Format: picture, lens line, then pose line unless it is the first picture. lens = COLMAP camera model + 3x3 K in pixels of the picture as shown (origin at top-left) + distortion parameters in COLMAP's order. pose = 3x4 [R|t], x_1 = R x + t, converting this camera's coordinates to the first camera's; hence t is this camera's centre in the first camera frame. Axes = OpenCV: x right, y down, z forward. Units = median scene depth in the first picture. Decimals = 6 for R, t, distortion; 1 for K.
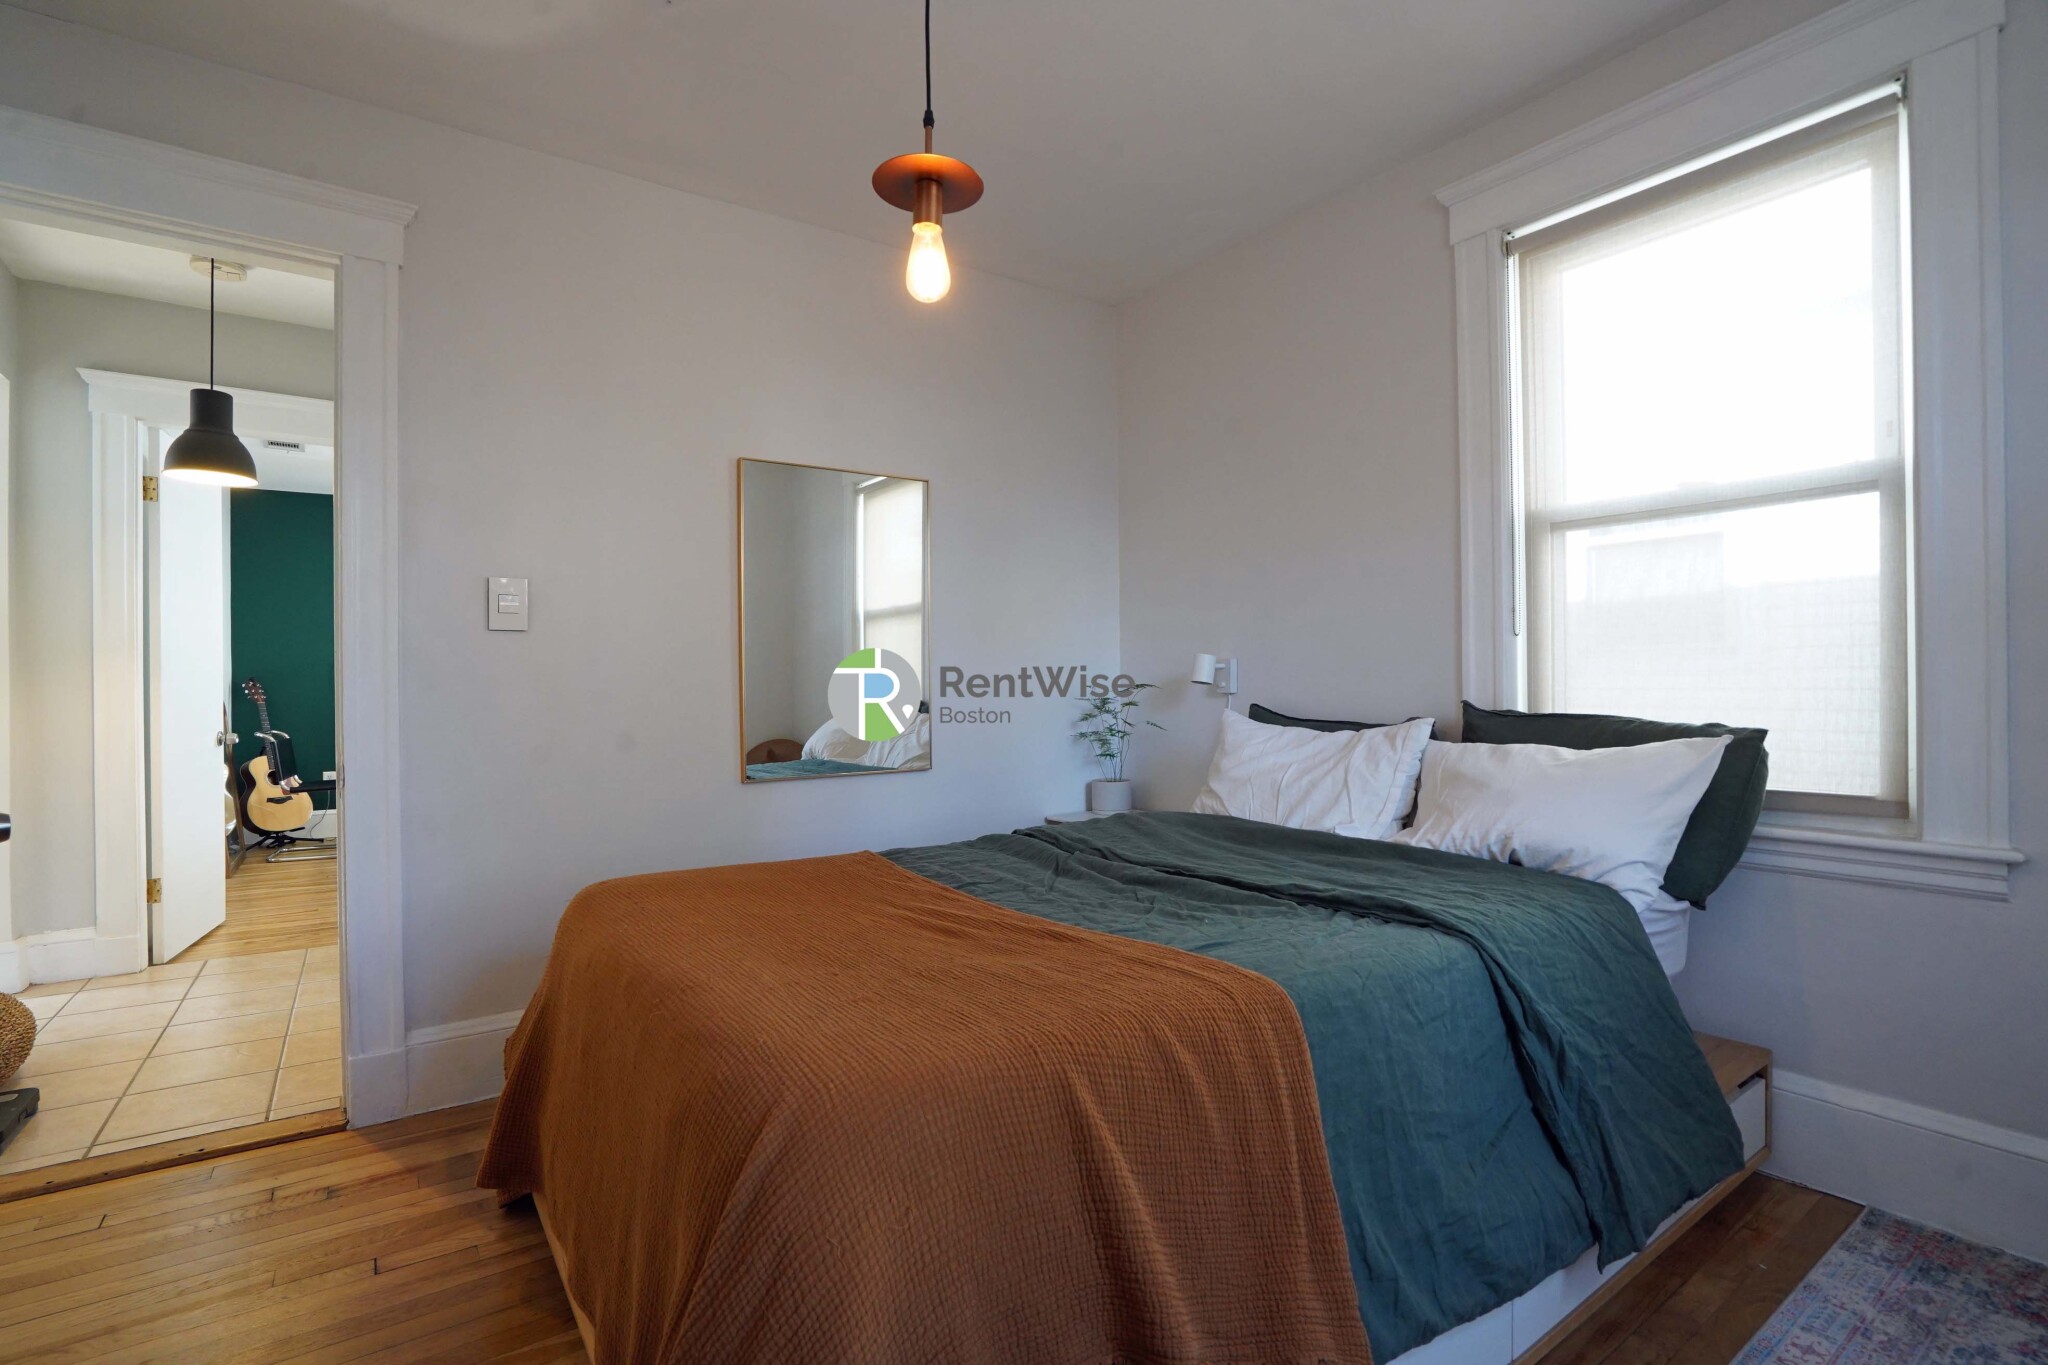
lens RADIAL K [[957.2, 0, 1024.7], [0, 957.2, 681.0], [0, 0, 1]] dist [-0.058338, 0.021048]
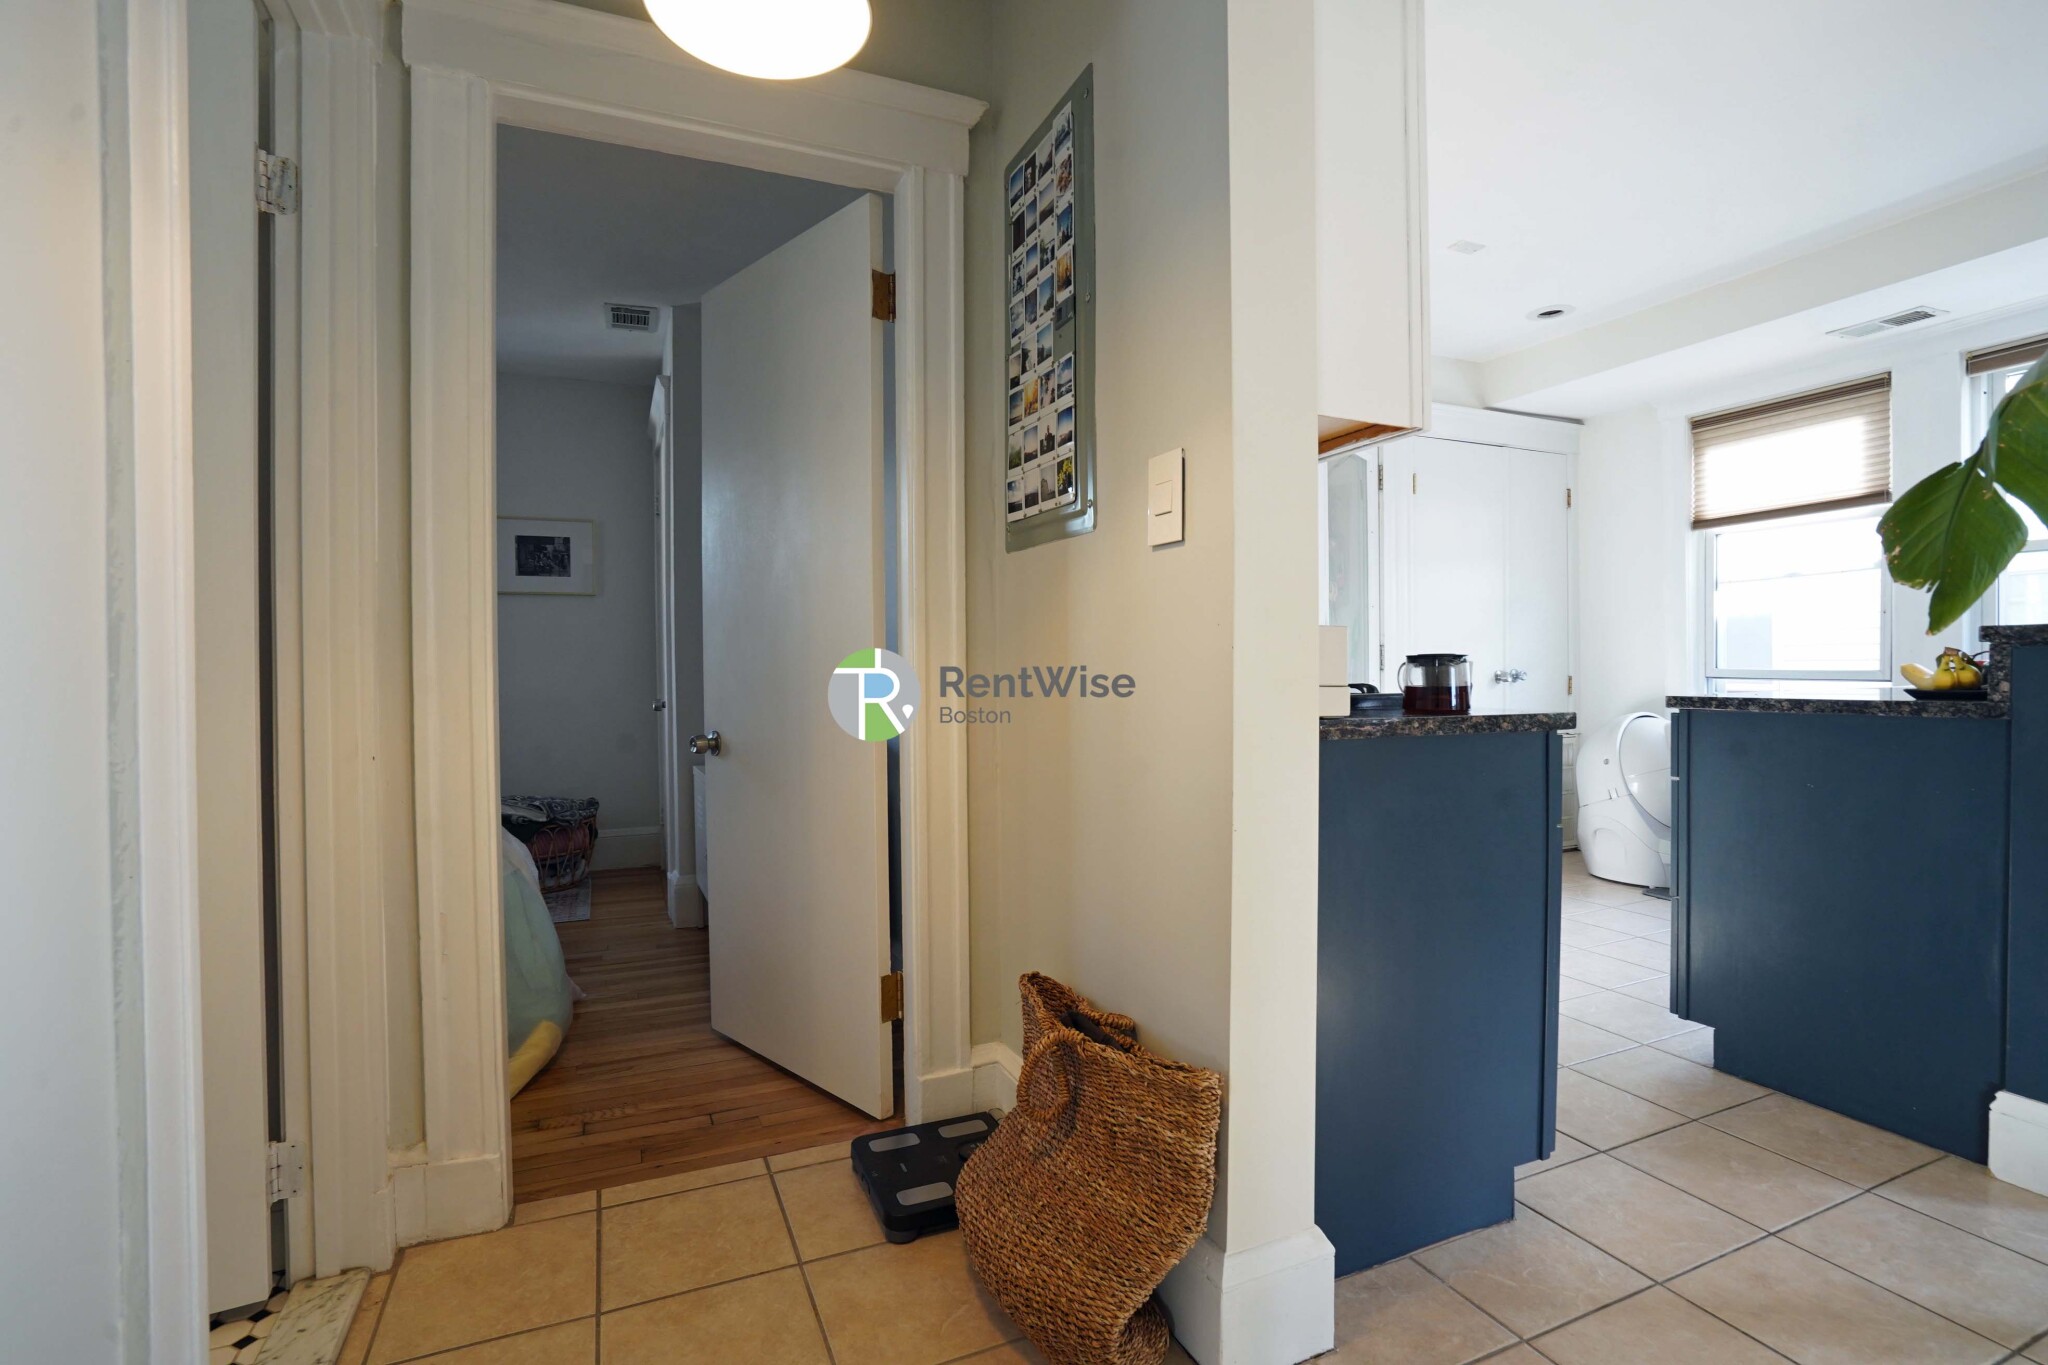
lens RADIAL K [[957.2, 0, 1014.0], [0, 957.2, 682.1], [0, 0, 1]] dist [-0.058338, 0.021048]
pose [[-0.978534, 0.015657, 0.205489, -1.560271], [0.016827, 0.999851, 0.003949, 0.029623], [-0.205397, 0.007322, -0.978651, 1.989713]]
